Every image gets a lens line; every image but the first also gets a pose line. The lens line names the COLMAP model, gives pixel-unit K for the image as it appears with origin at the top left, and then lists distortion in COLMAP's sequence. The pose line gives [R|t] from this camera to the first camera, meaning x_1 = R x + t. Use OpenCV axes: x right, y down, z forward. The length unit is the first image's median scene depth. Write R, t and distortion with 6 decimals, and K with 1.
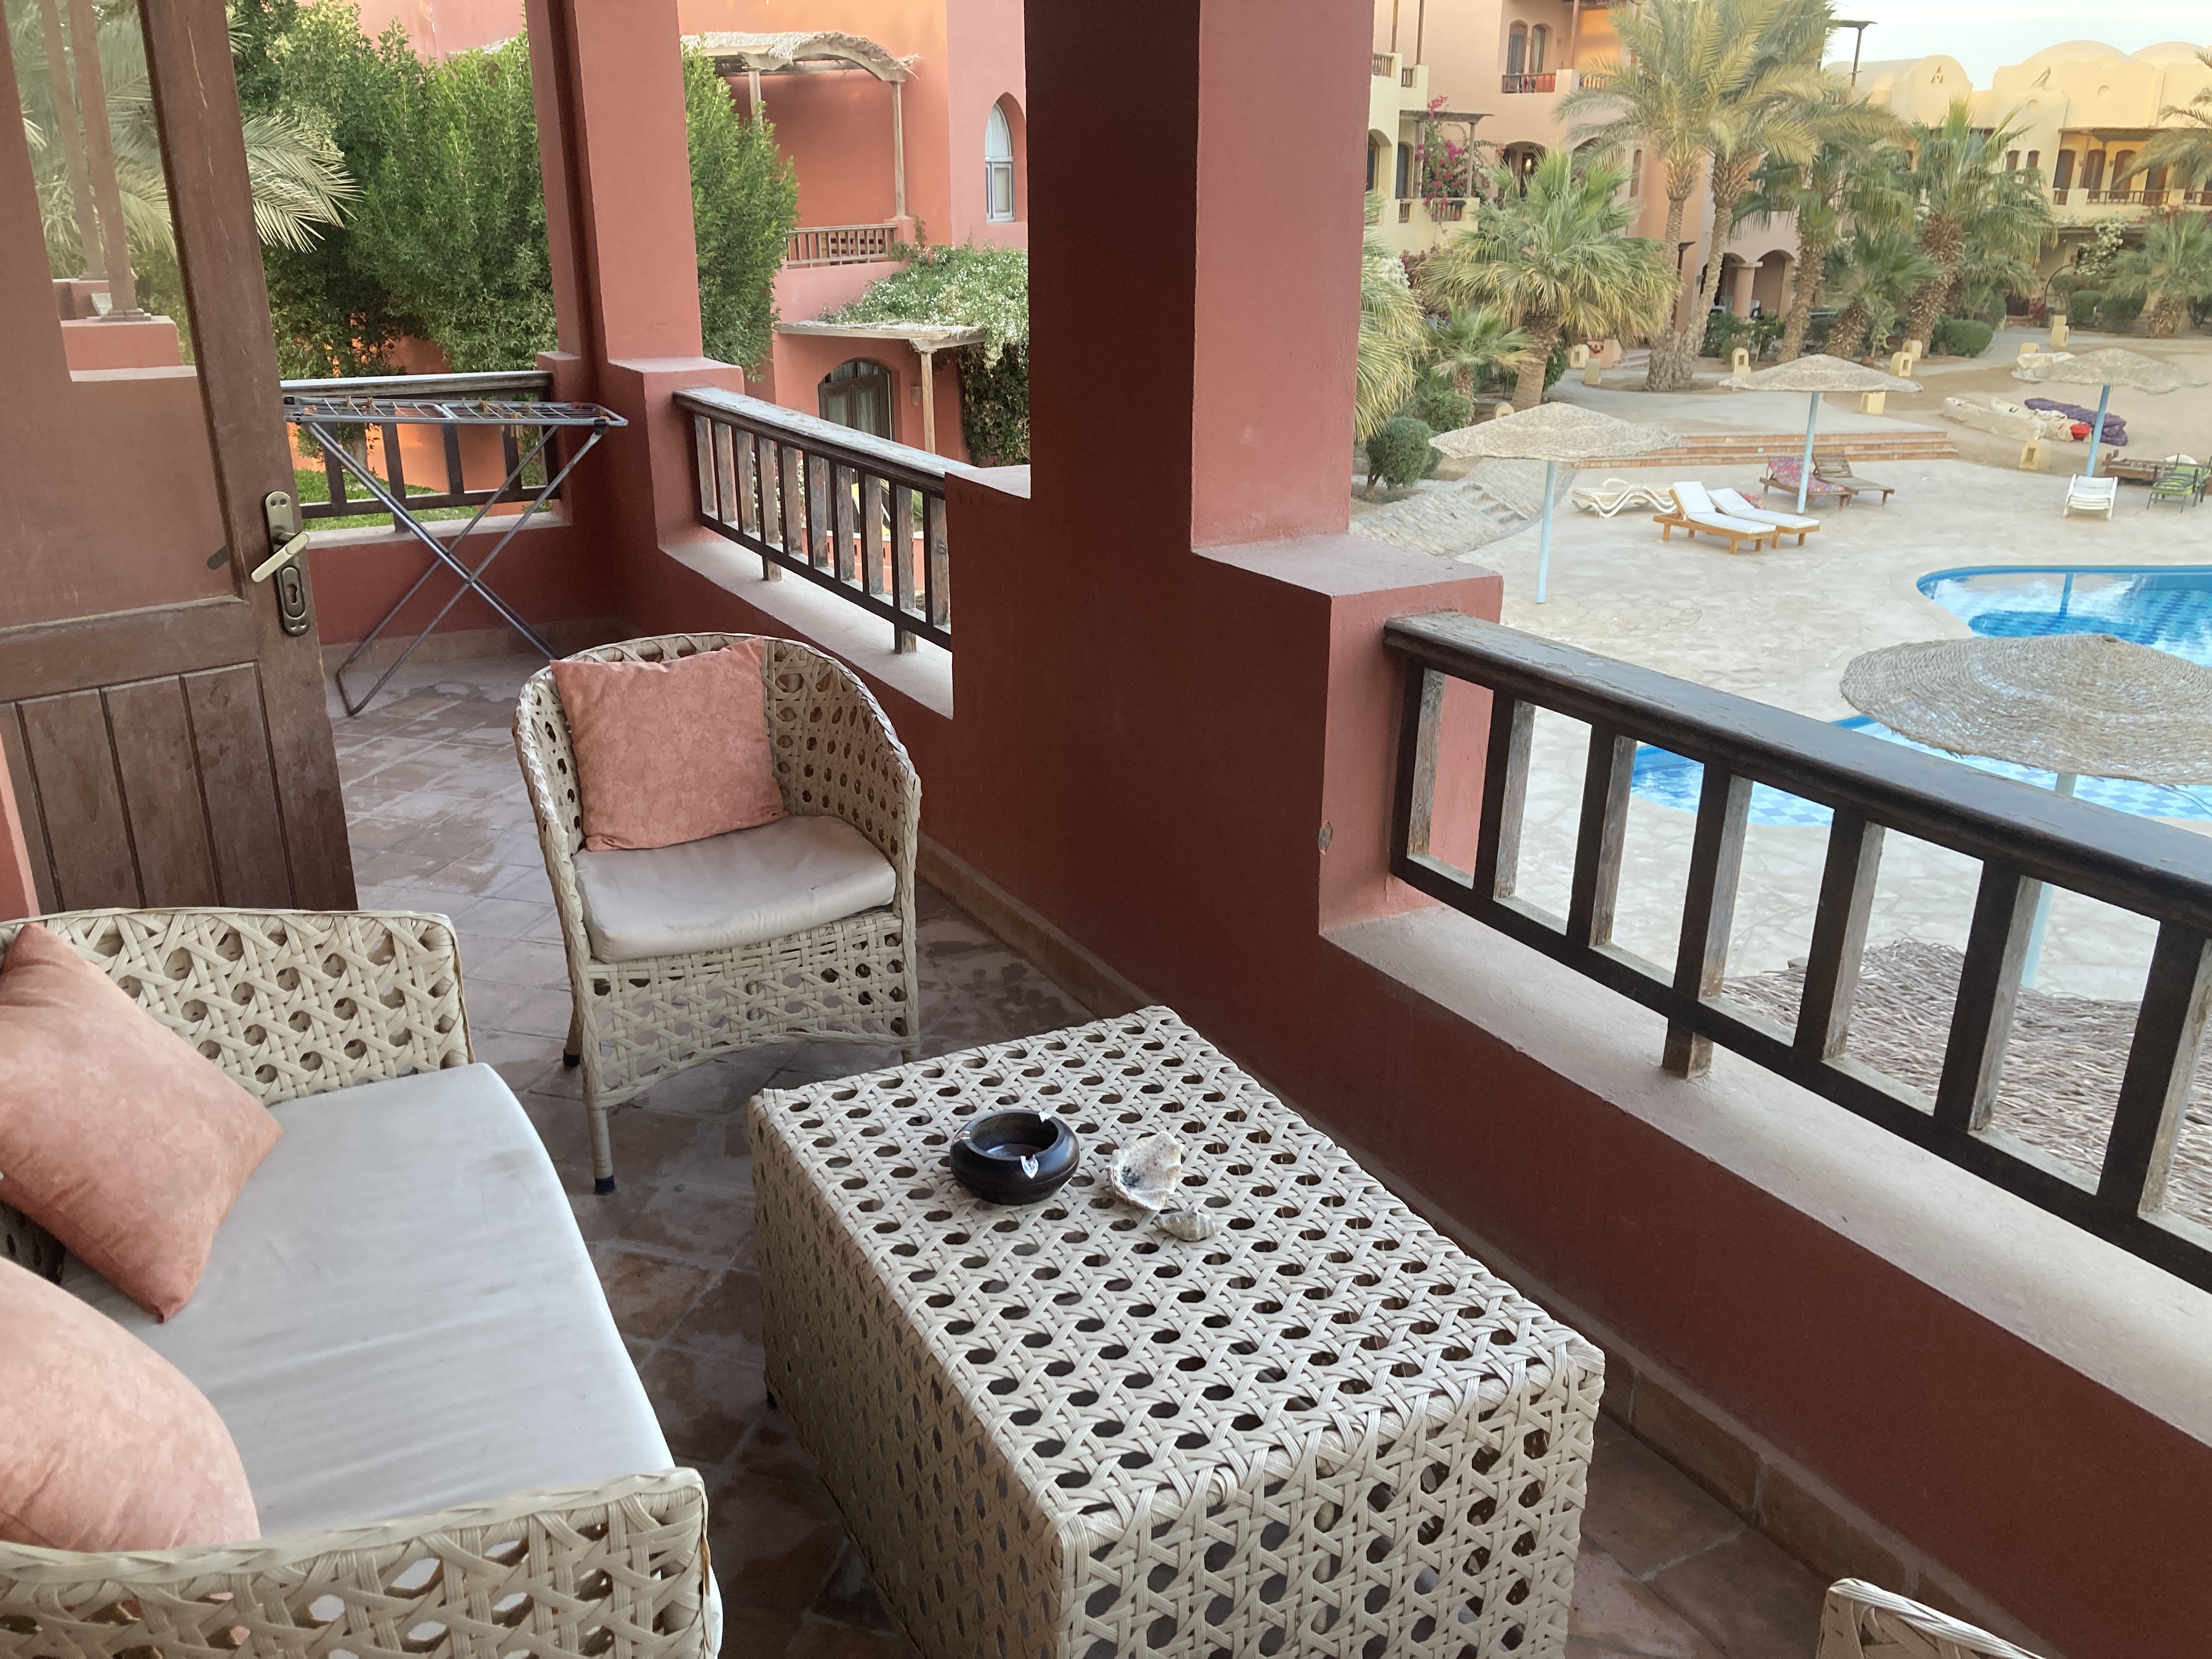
lens RADIAL K [[1823.5, 0, 1107.1], [0, 1823.5, 831.0], [0, 0, 1]] dist [0.032850, -0.015821]
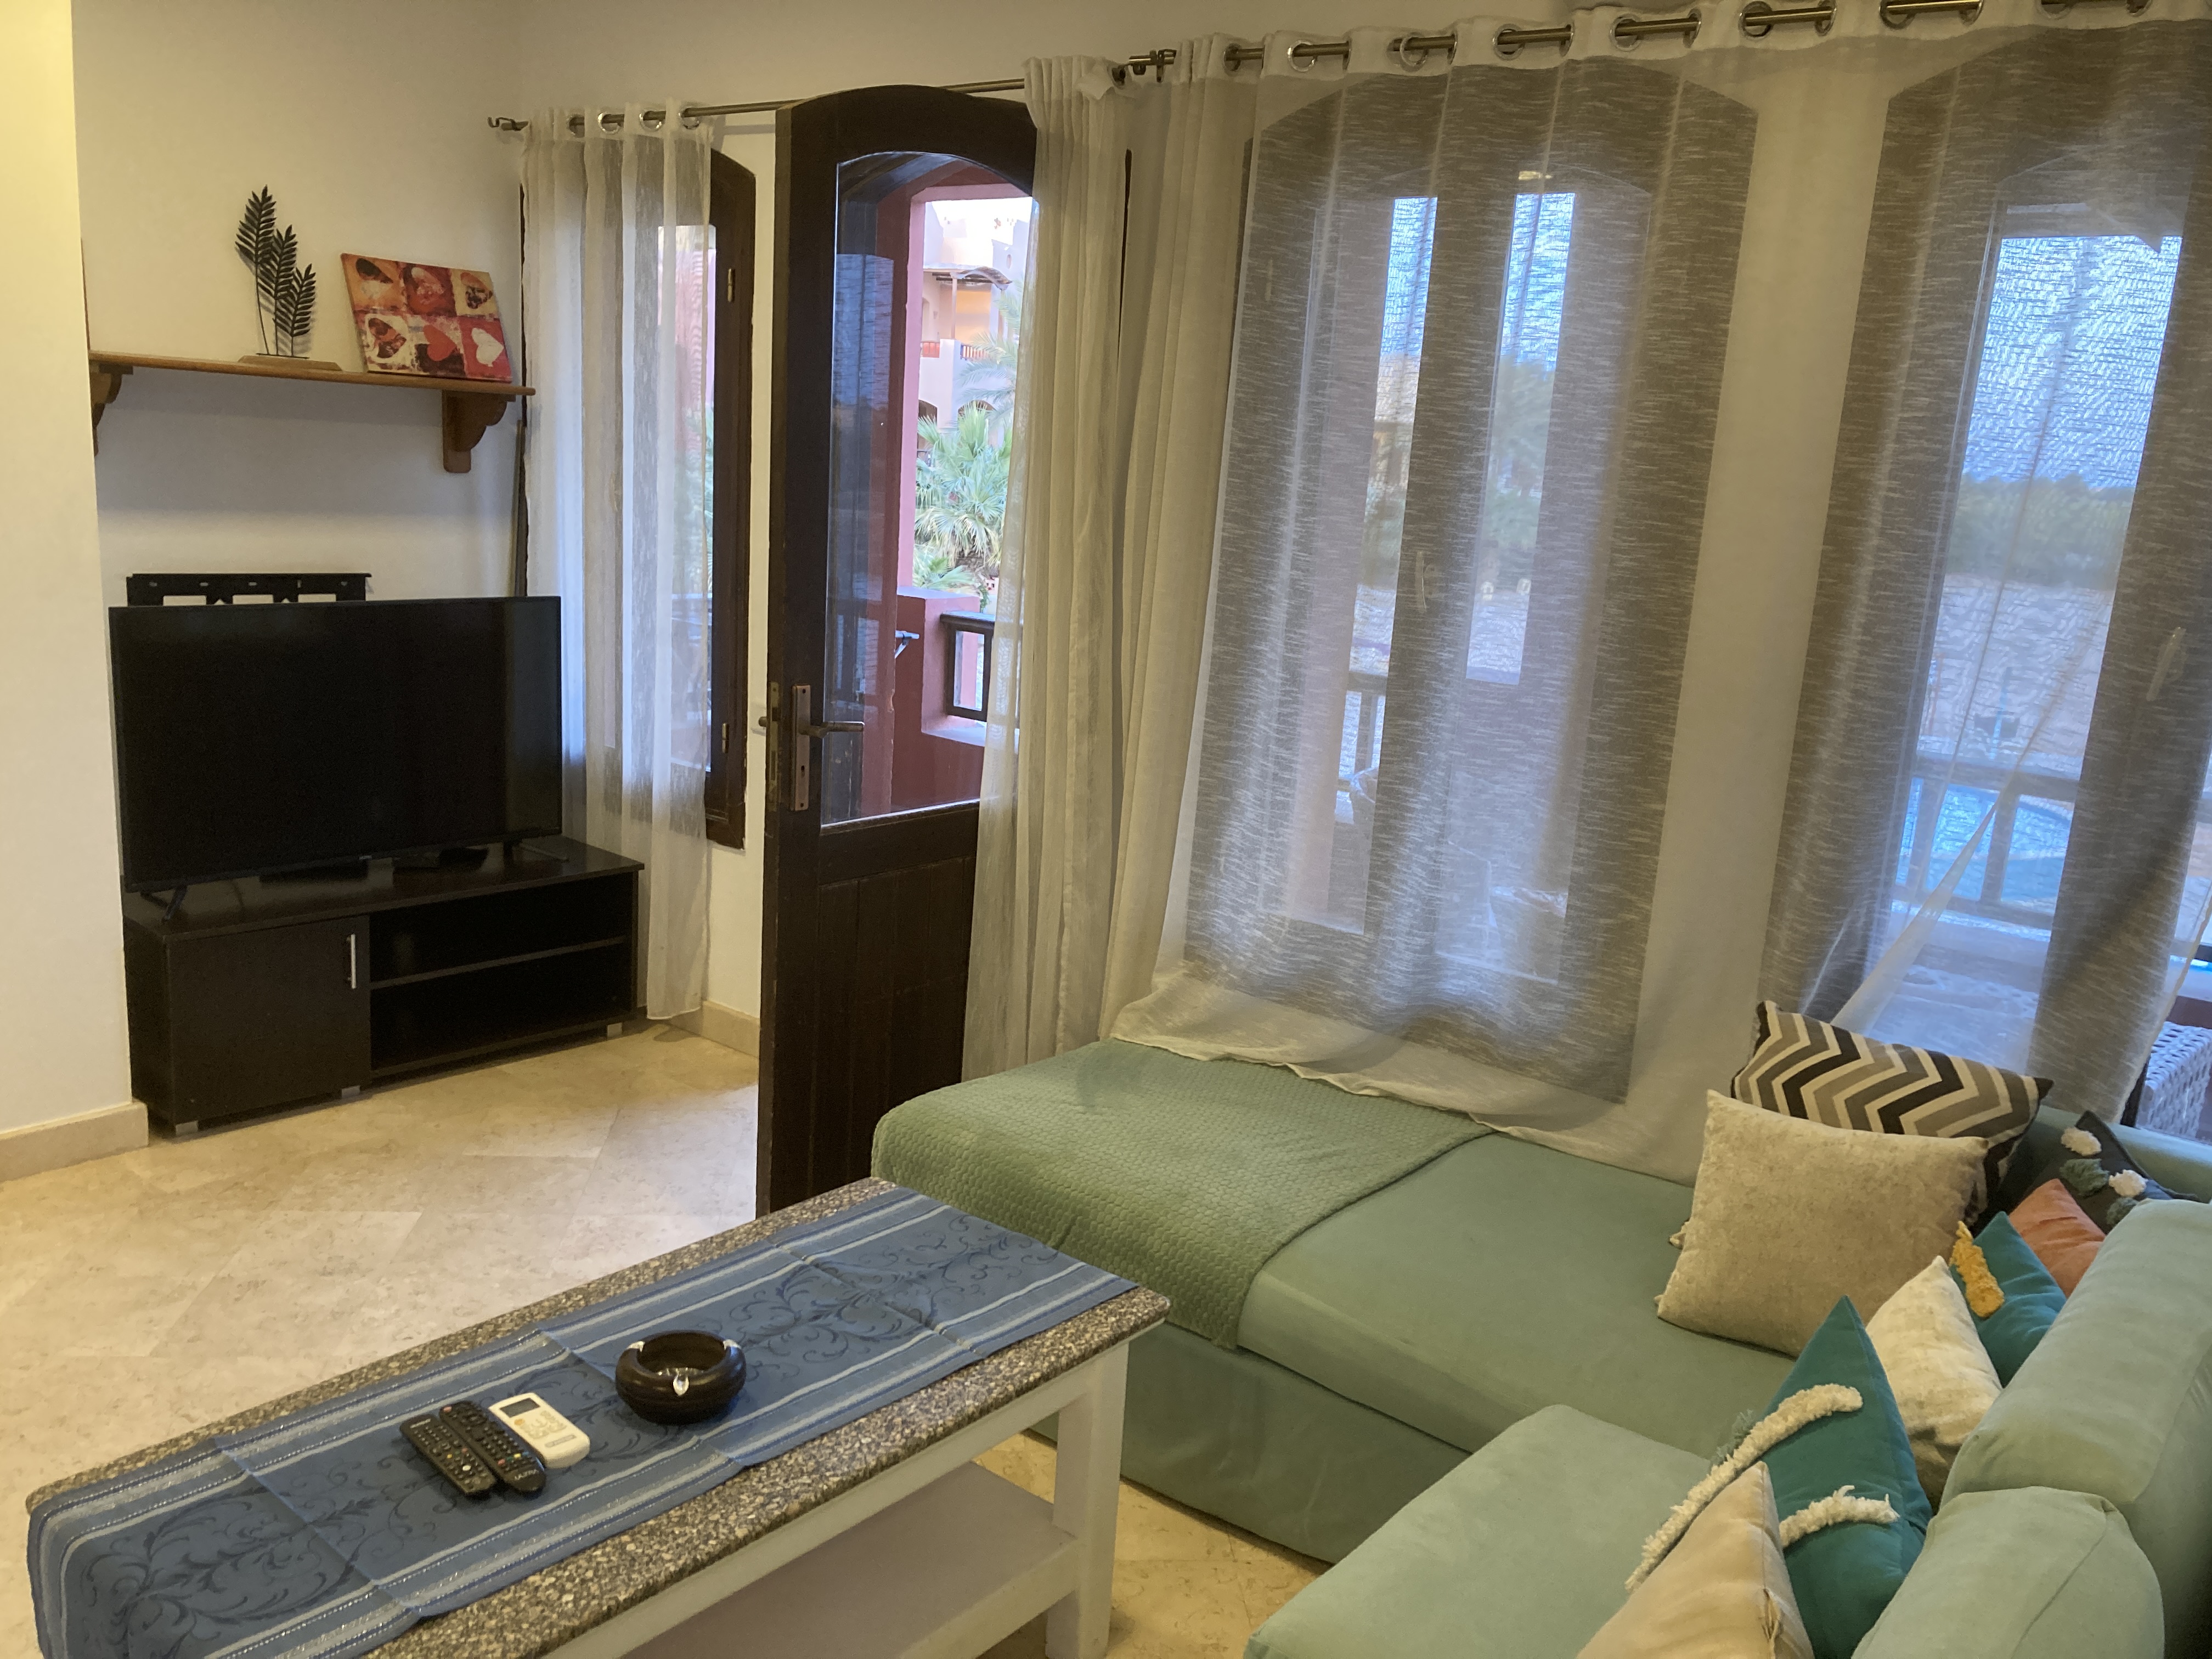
lens RADIAL K [[1823.5, 0, 1105.1], [0, 1823.5, 821.5], [0, 0, 1]] dist [0.032850, -0.015821]
pose [[0.956398, -0.020569, 0.291342, -0.032650], [0.058284, 0.990894, -0.121372, 0.042494], [-0.286193, 0.133060, 0.948888, -0.126660]]
